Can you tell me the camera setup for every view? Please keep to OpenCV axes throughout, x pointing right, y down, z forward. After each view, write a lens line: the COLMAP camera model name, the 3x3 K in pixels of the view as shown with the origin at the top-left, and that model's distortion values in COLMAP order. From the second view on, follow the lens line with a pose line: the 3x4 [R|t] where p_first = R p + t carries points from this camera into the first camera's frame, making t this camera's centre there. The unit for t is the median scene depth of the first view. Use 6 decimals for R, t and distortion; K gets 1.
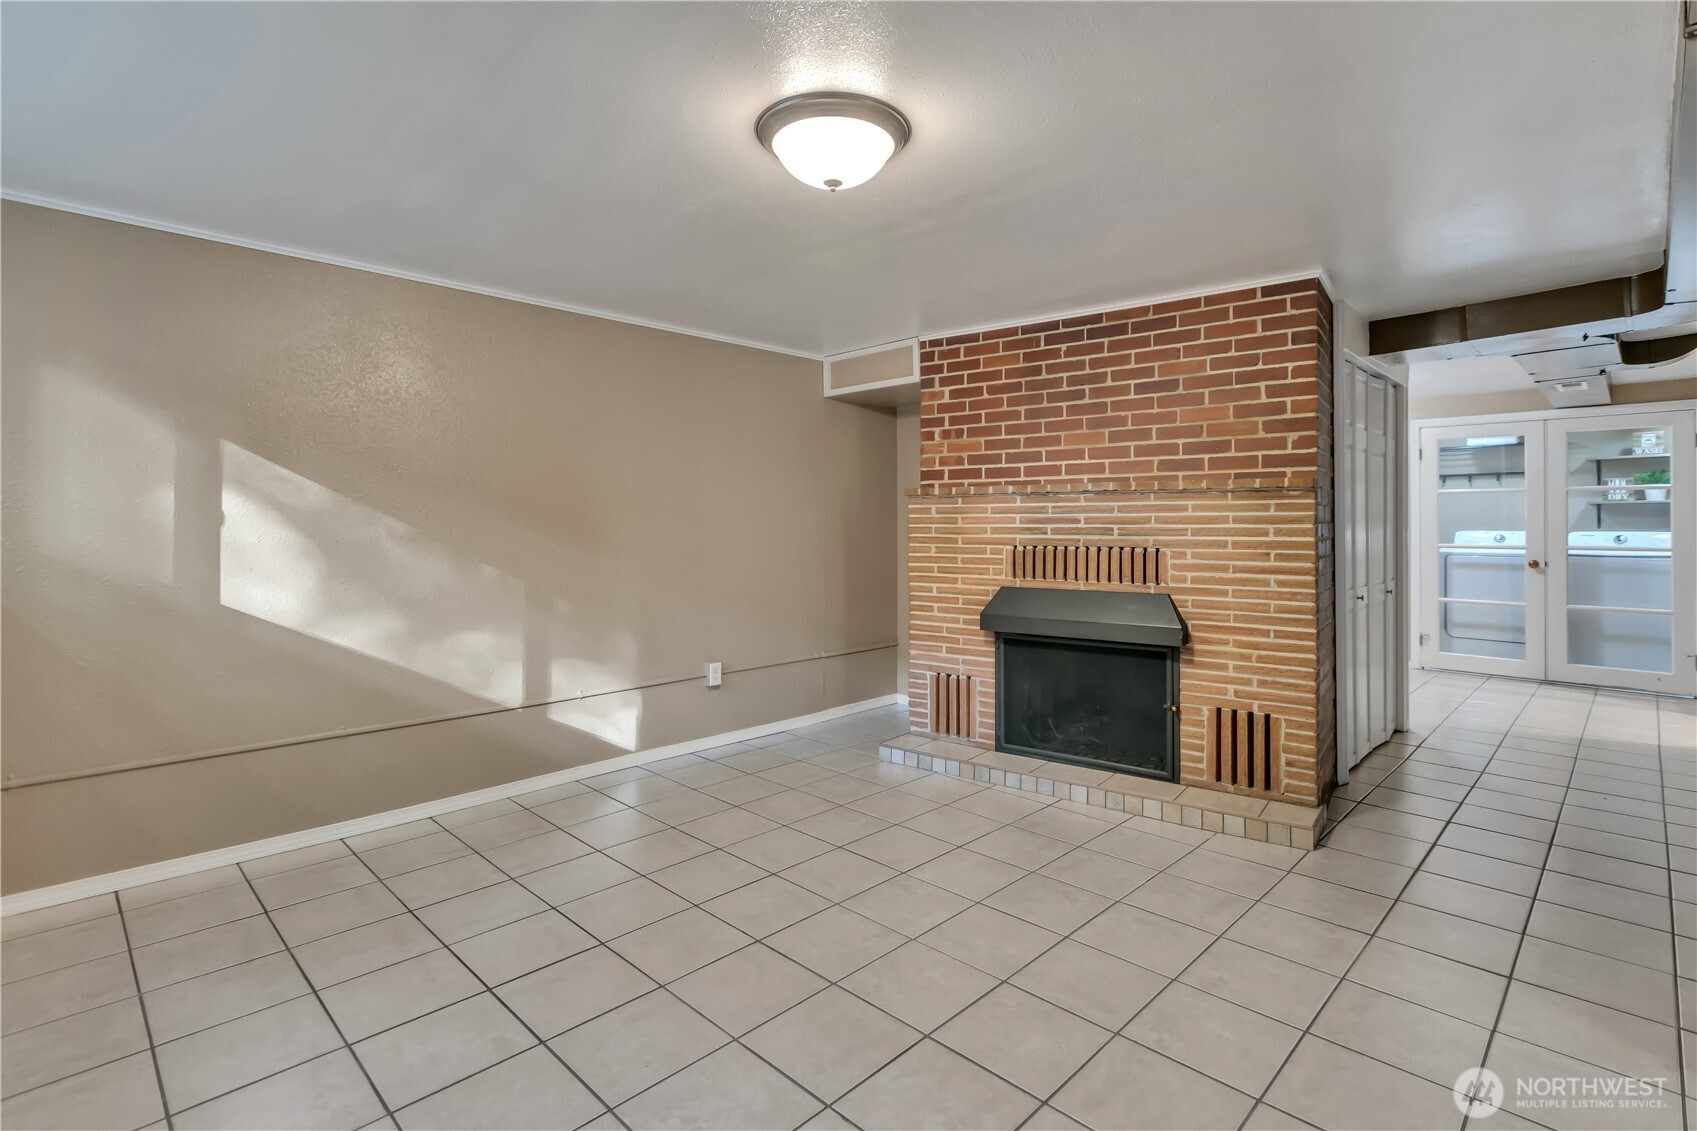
lens RADIAL K [[811.7, 0, 851.0], [0, 811.7, 516.2], [0, 0, 1]] dist [-0.001434, -0.000451]
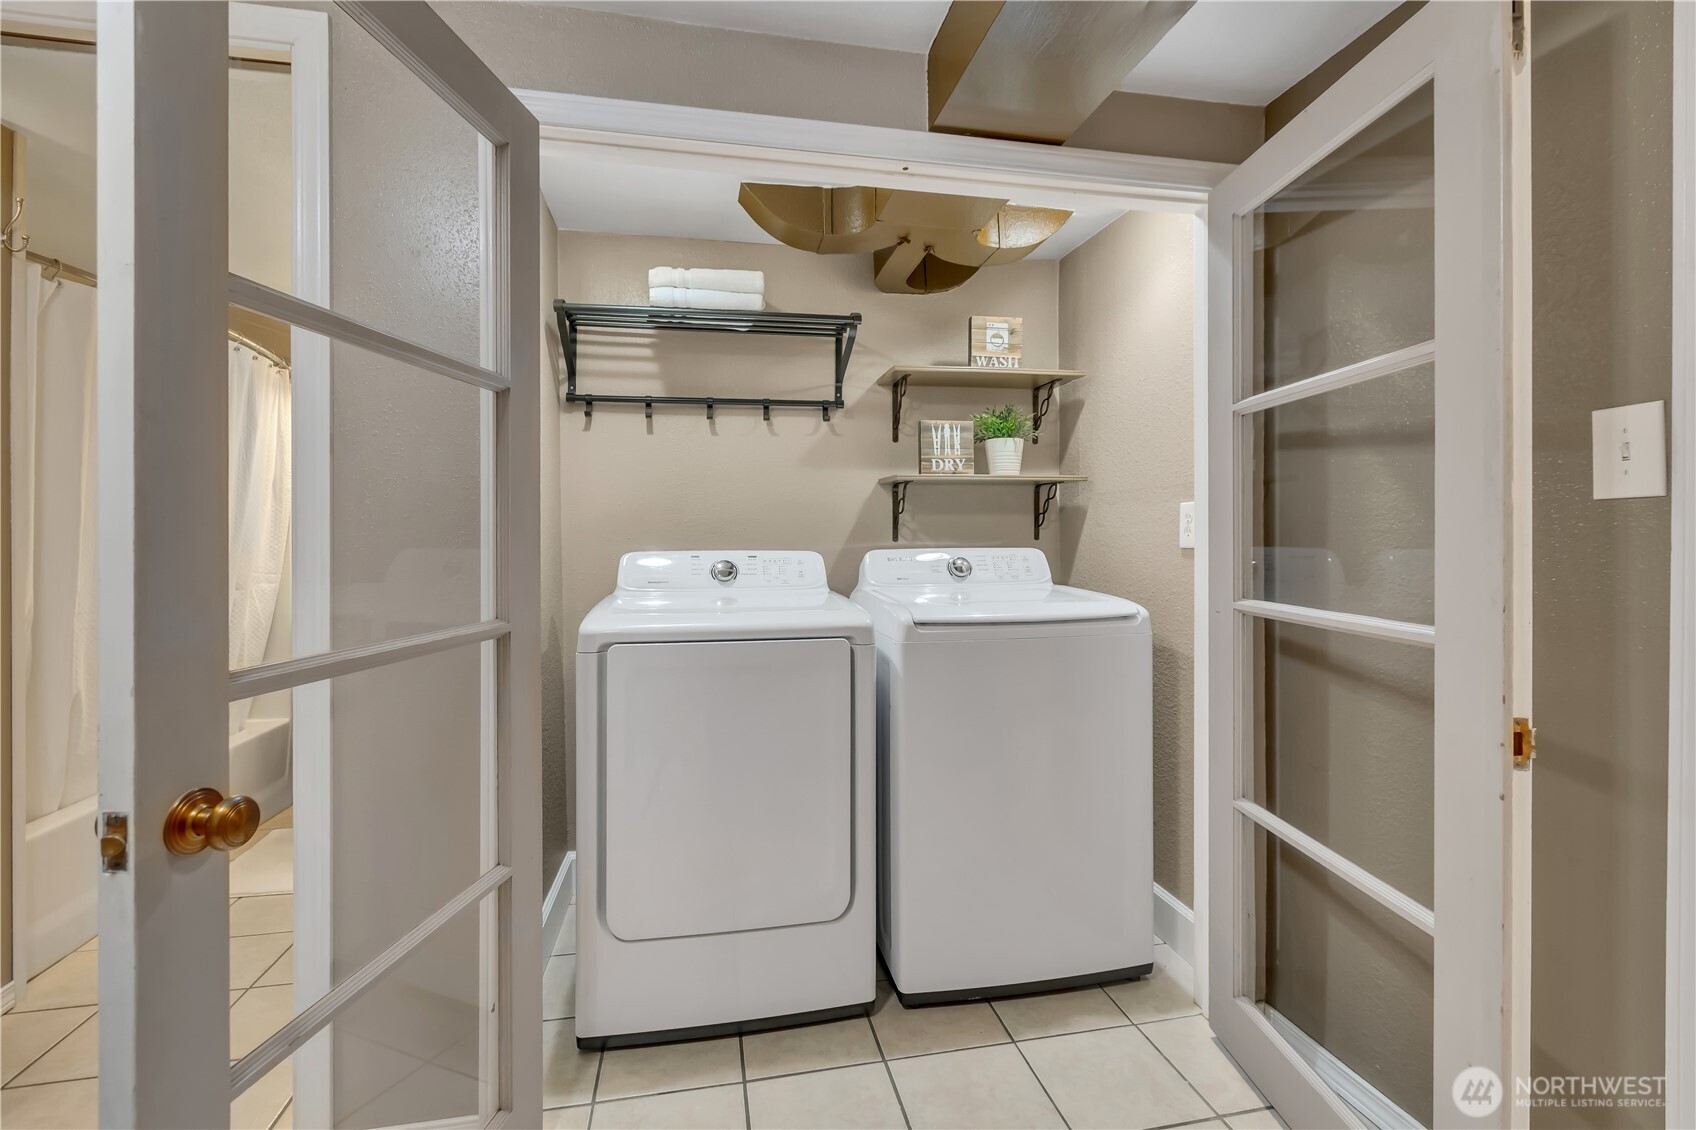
lens RADIAL K [[796.9, 0, 852.7], [0, 796.9, 532.0], [0, 0, 1]] dist [-0.000232, -0.000008]
pose [[0.553928, -0.001177, 0.832564, 0.565320], [-0.003845, 0.999985, 0.003971, 0.008931], [-0.832556, -0.005401, 0.553915, 0.796747]]
